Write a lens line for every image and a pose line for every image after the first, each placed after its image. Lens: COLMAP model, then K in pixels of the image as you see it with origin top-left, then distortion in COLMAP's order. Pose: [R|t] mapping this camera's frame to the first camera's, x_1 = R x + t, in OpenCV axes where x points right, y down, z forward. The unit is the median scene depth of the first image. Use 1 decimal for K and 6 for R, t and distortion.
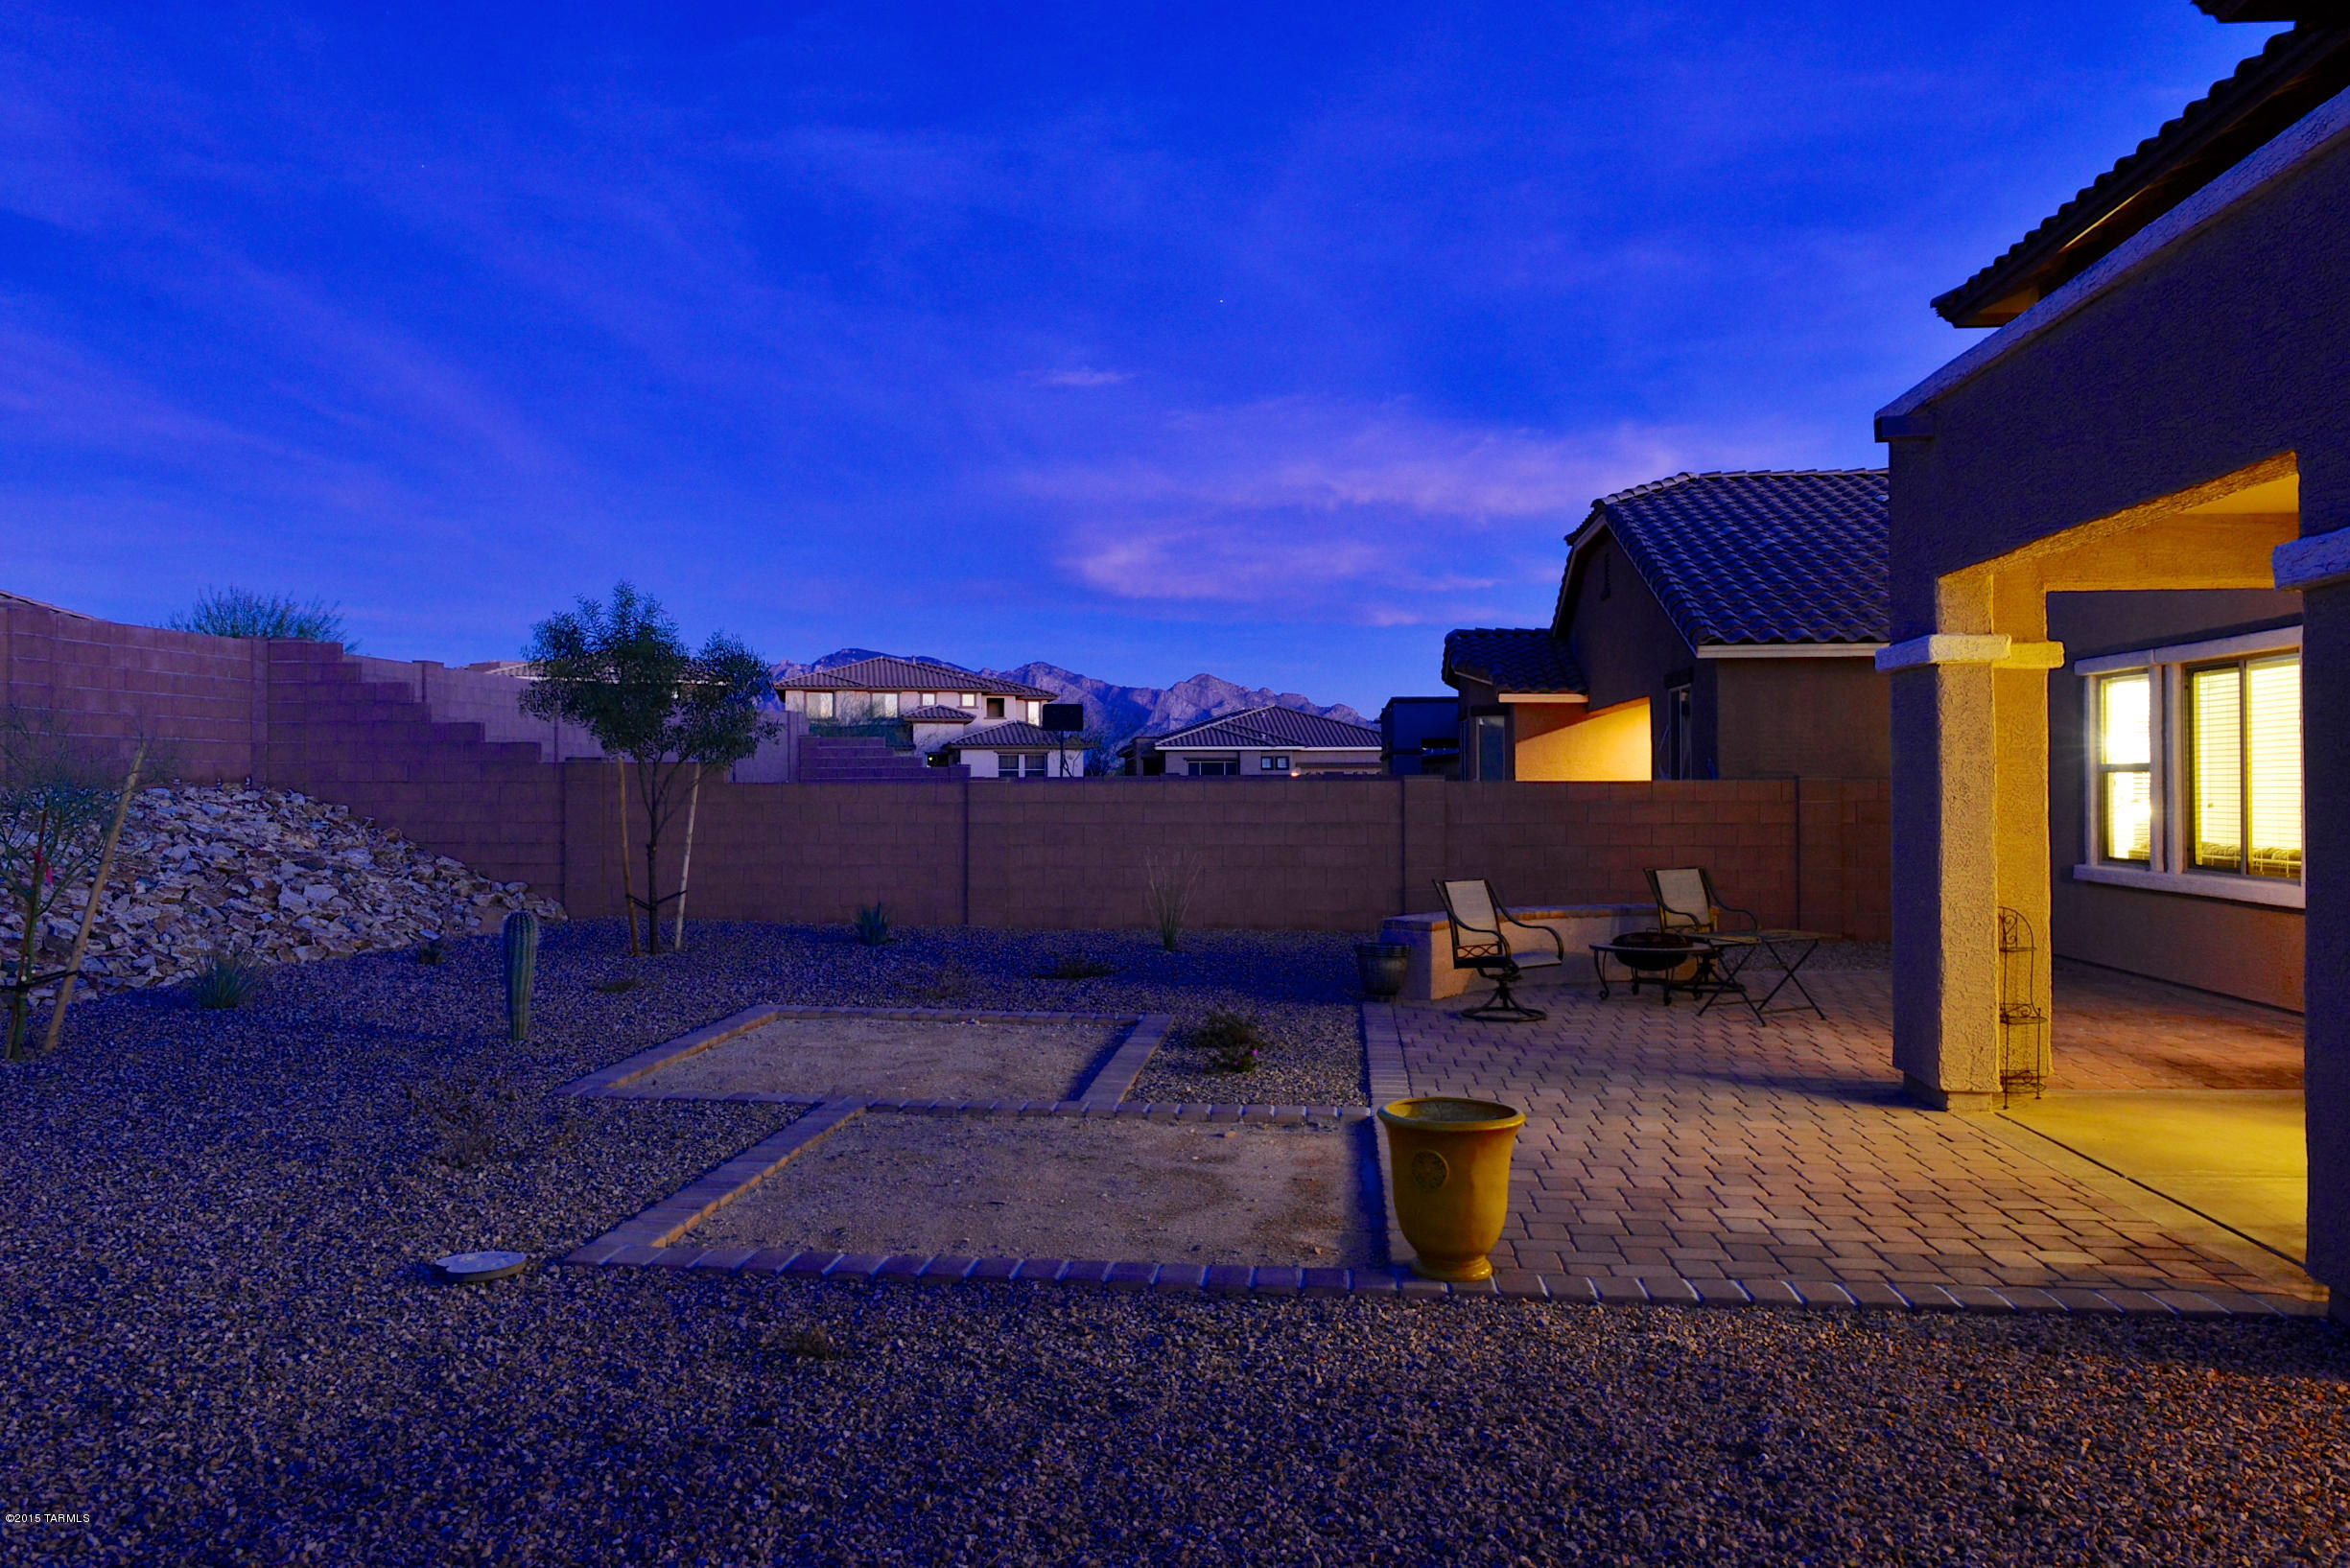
lens RADIAL K [[1543.7, 0, 1175.0], [0, 1543.7, 784.0], [0, 0, 1]] dist [-0.007515, -0.003847]
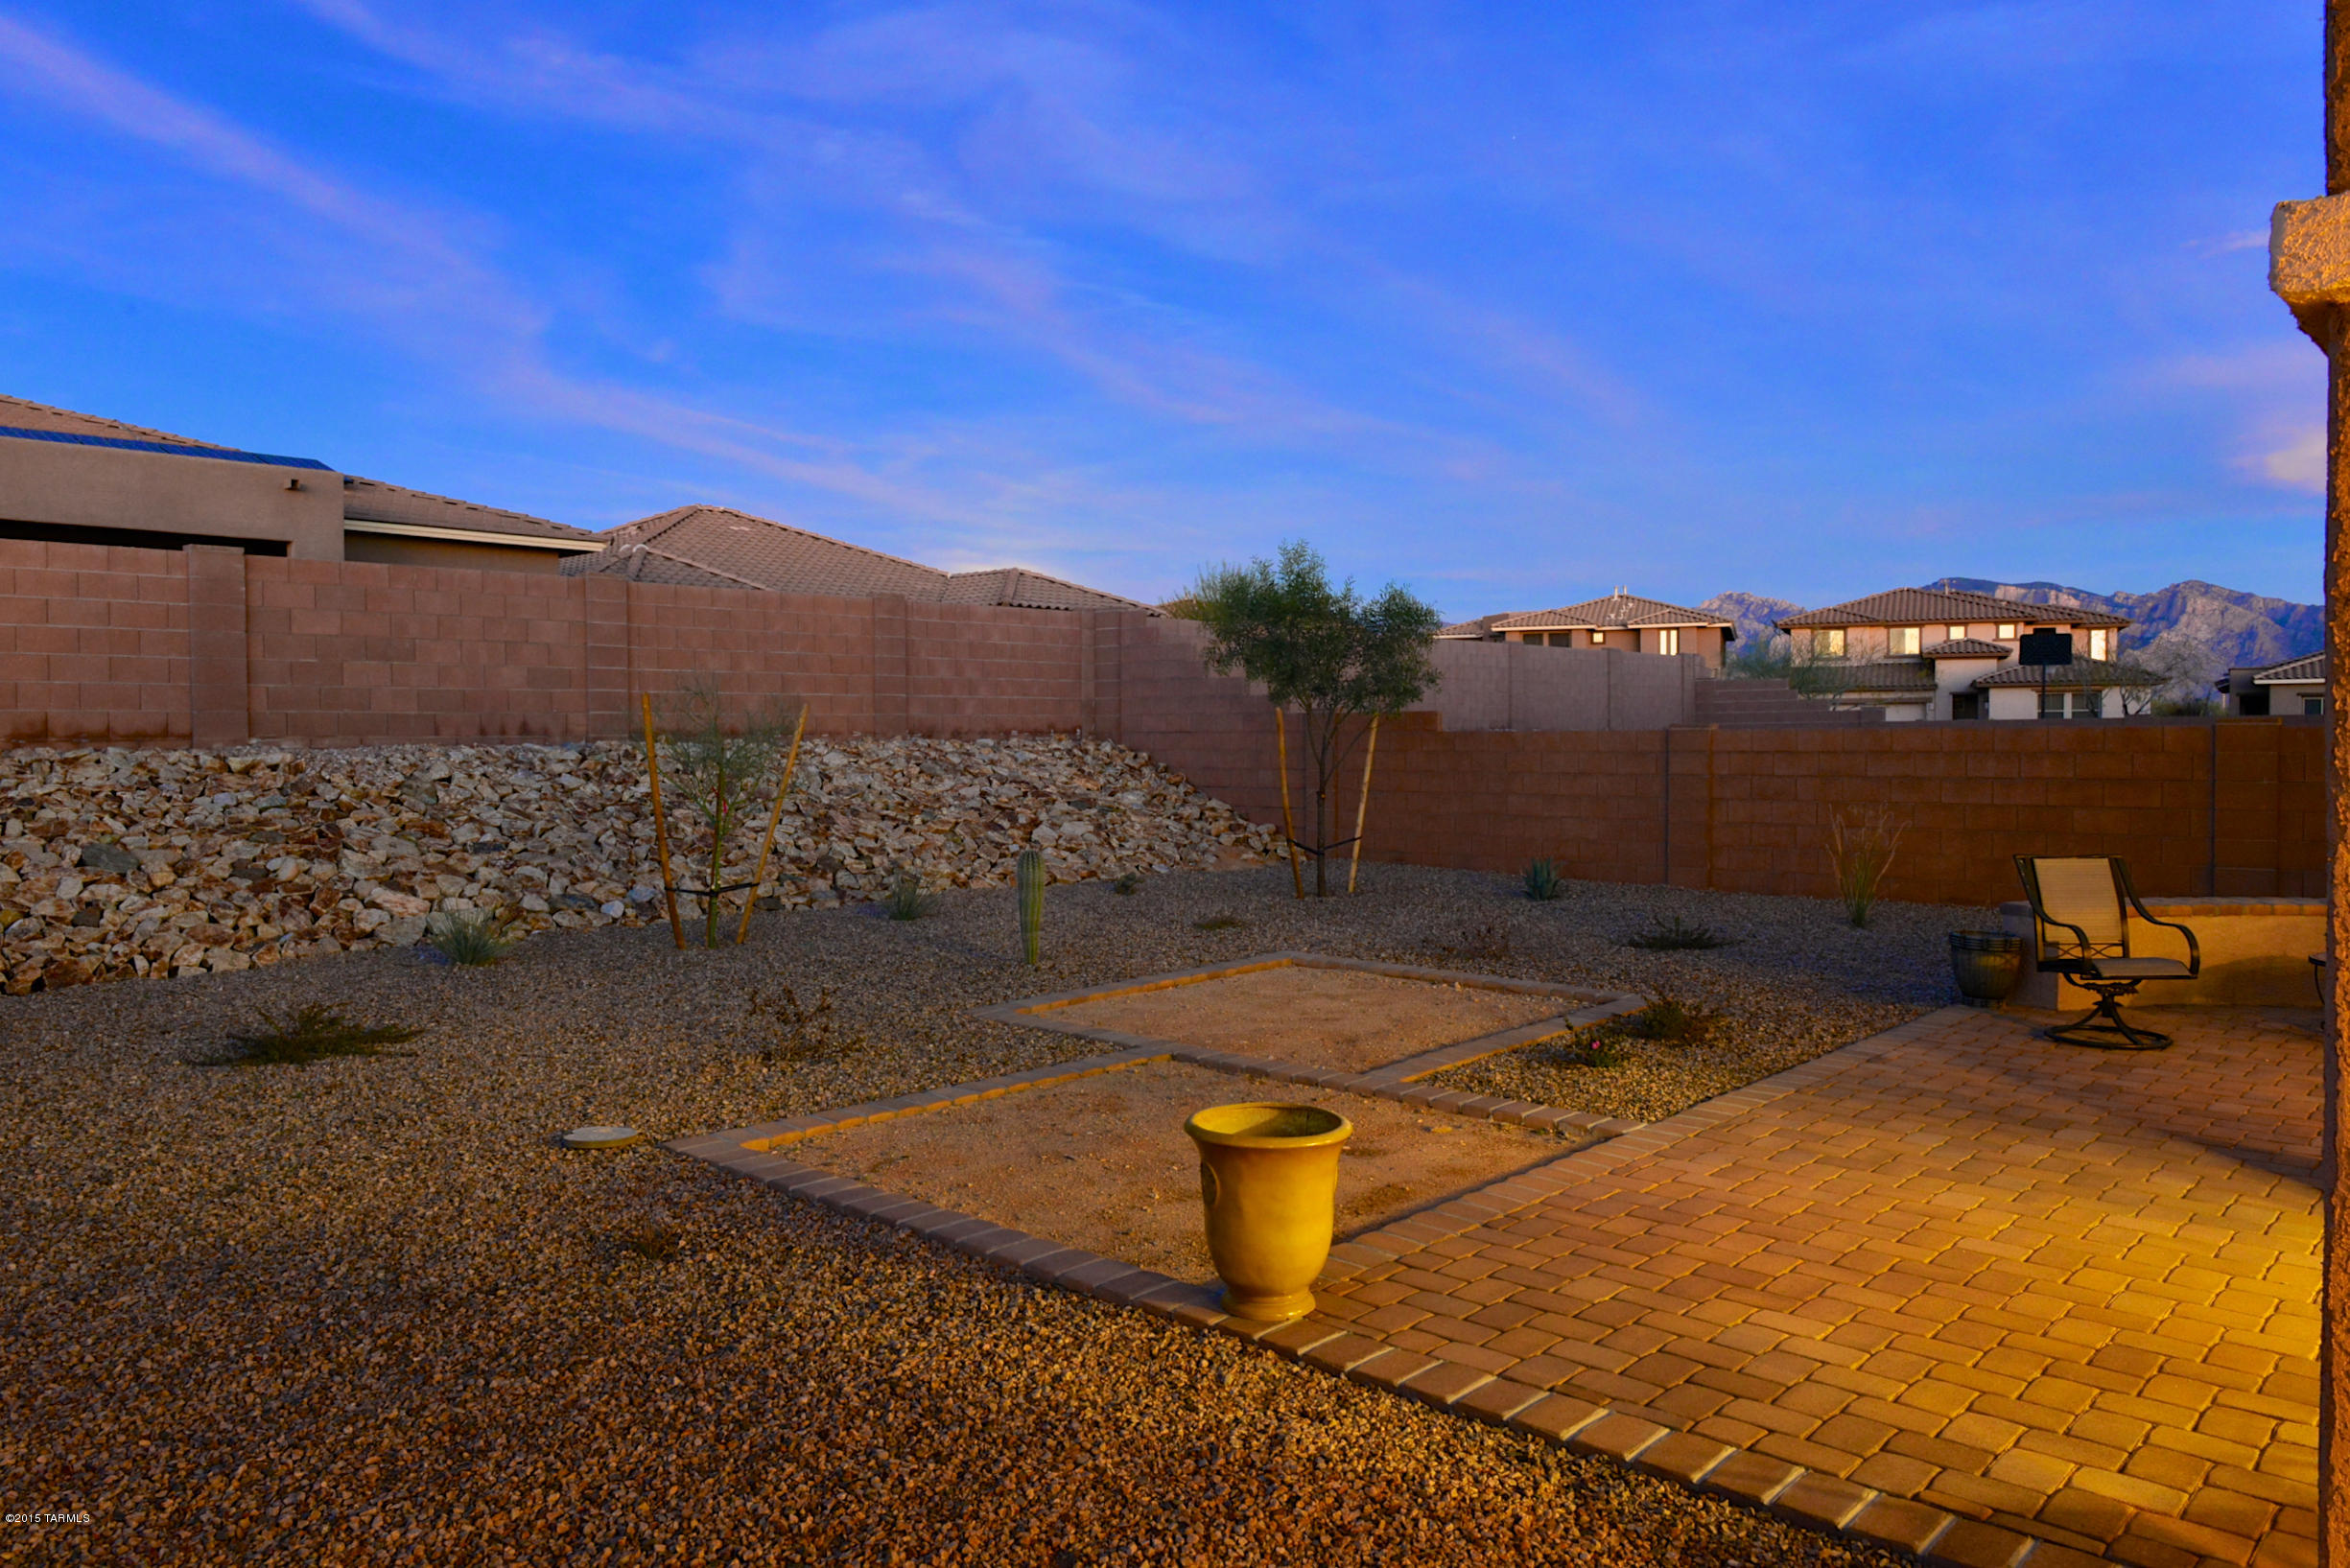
lens RADIAL K [[1609.1, 0, 1311.6], [0, 1609.1, 701.0], [0, 0, 1]] dist [-0.010523, -0.003695]
pose [[0.813596, -0.015611, -0.581221, 0.282401], [0.005797, 0.999808, -0.018738, -0.001636], [0.581401, 0.011876, 0.813530, 0.110177]]
